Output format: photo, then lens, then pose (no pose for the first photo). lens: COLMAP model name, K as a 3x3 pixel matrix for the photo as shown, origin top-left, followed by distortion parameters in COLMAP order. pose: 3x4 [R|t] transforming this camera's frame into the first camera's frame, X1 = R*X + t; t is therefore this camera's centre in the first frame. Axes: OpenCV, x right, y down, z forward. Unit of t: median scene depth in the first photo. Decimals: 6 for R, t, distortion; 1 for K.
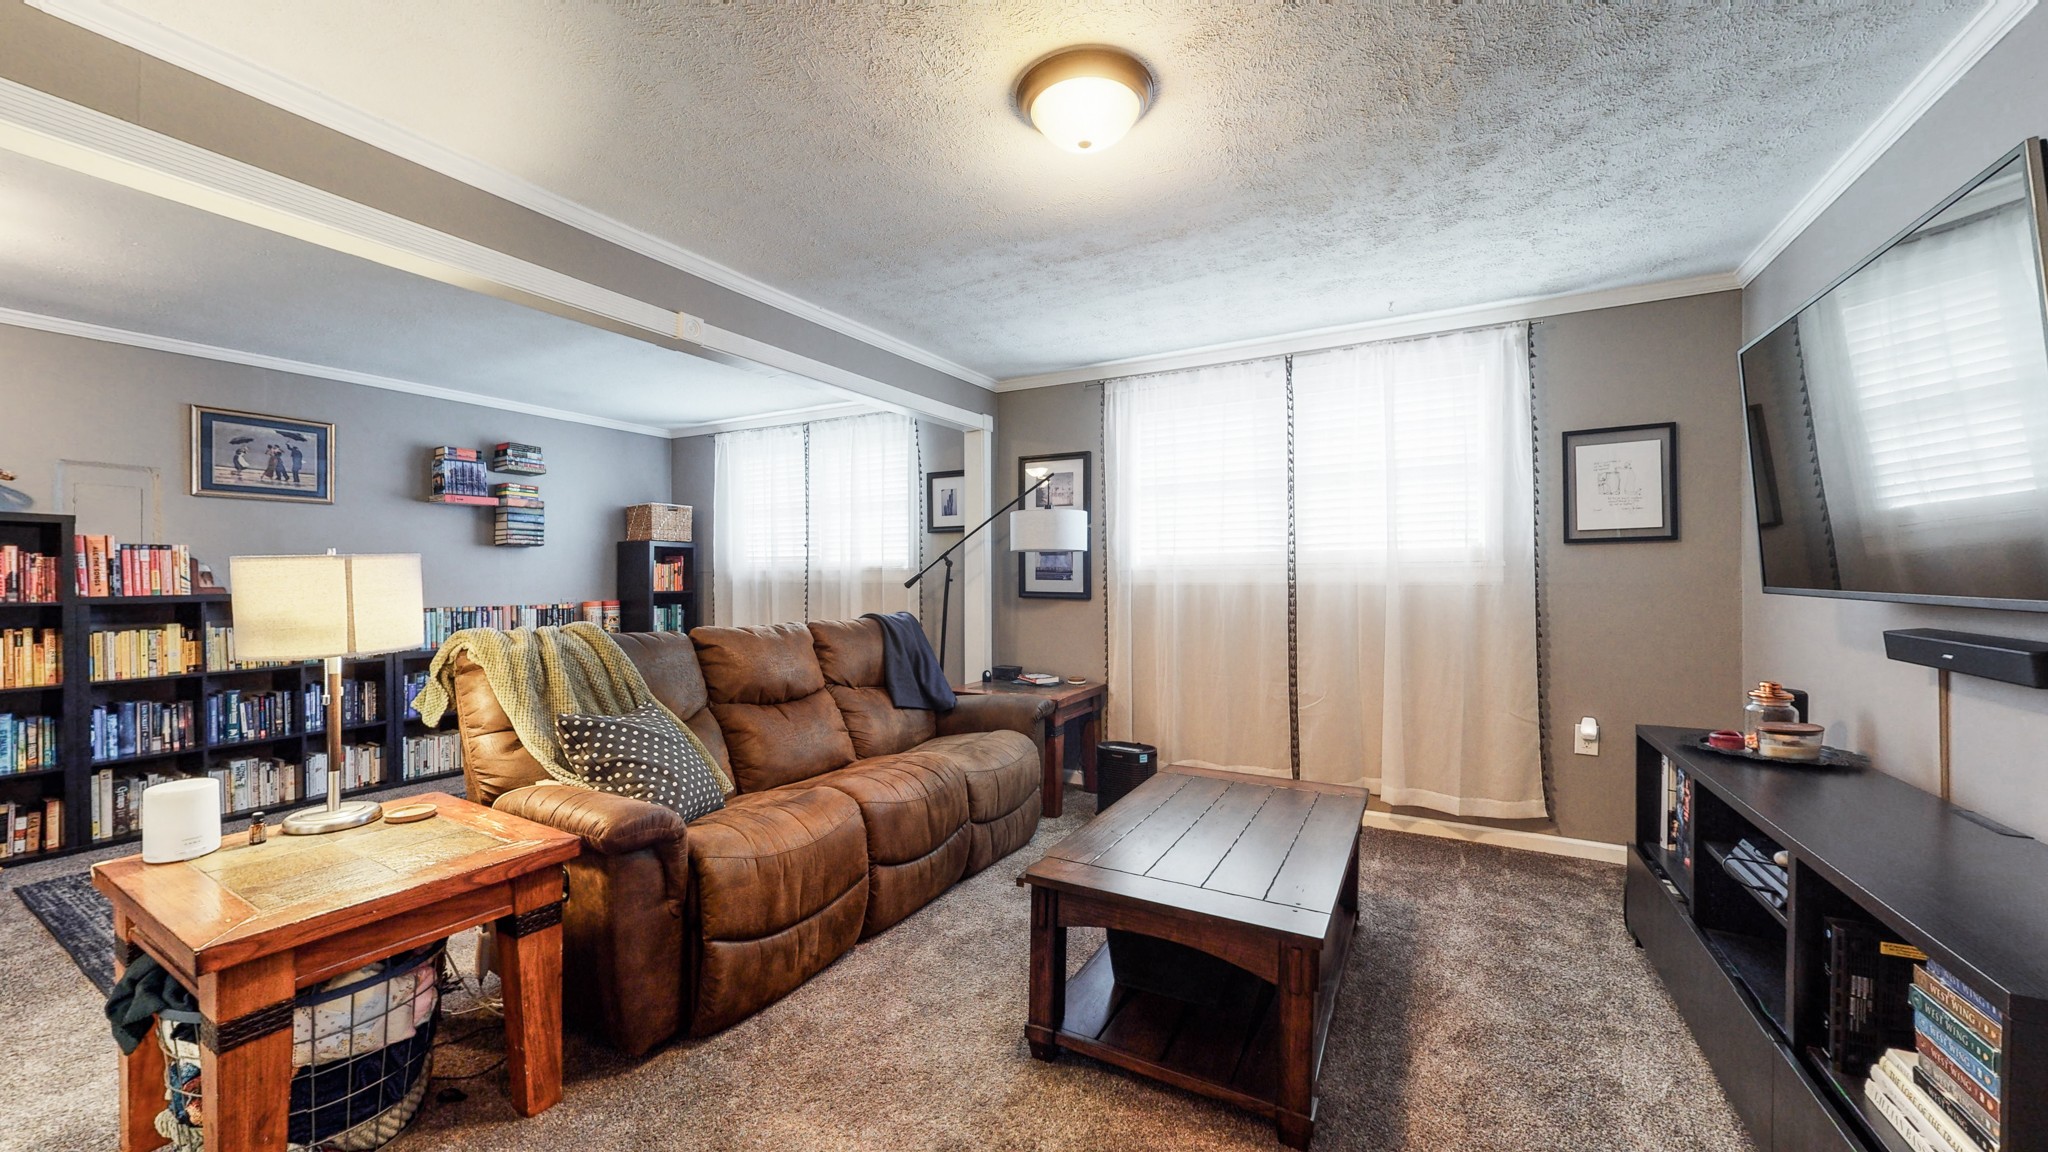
lens RADIAL K [[746.6, 0, 1023.1], [0, 746.6, 578.2], [0, 0, 1]] dist [0.000473, 0.000290]
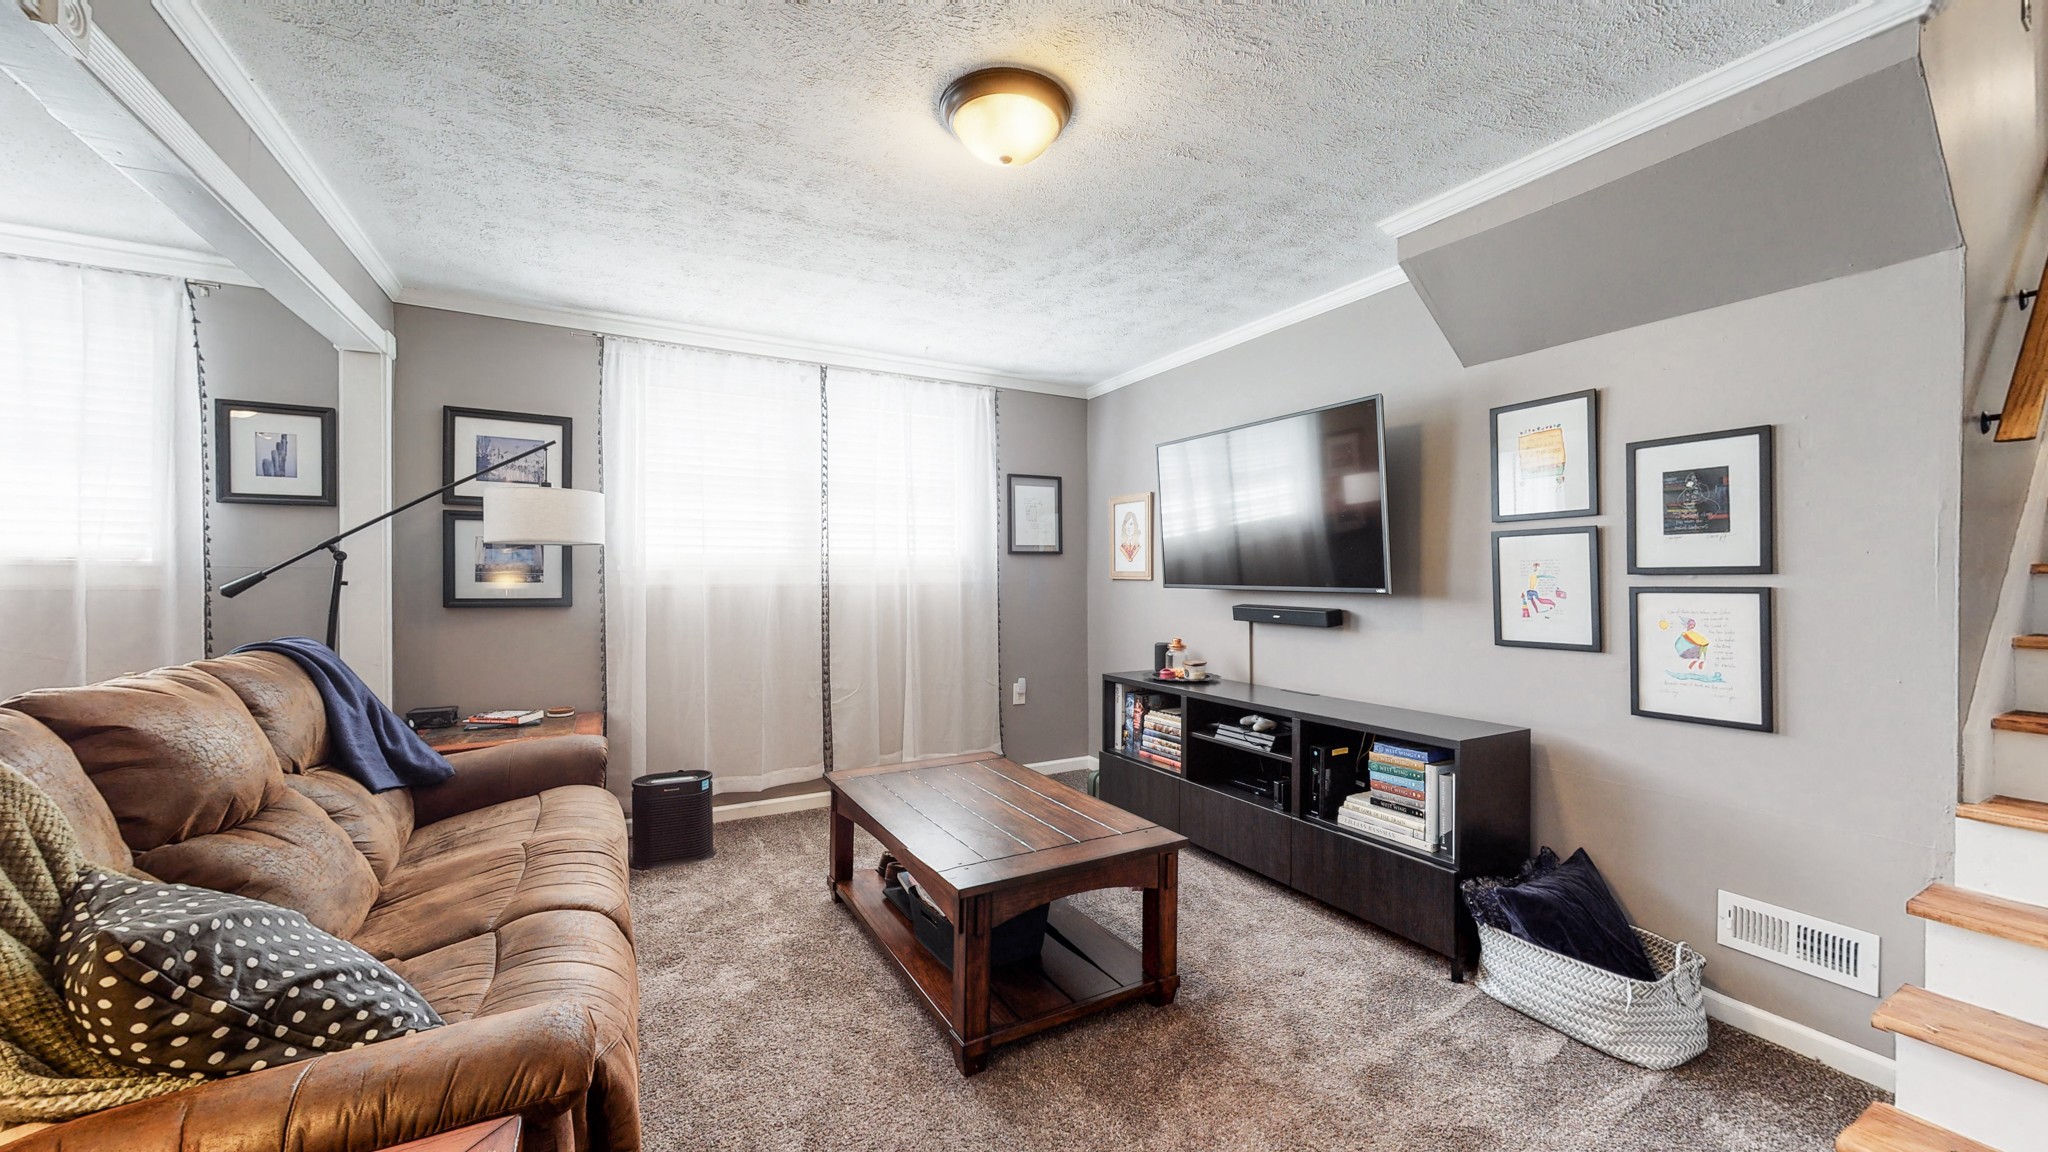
lens RADIAL K [[746.6, 0, 1023.6], [0, 746.6, 576.9], [0, 0, 1]] dist [0.000473, 0.000290]
pose [[0.530855, 0.002410, 0.847459, -0.380279], [0.001688, 0.999991, -0.003901, 0.000985], [-0.847461, 0.003502, 0.530846, 0.212248]]
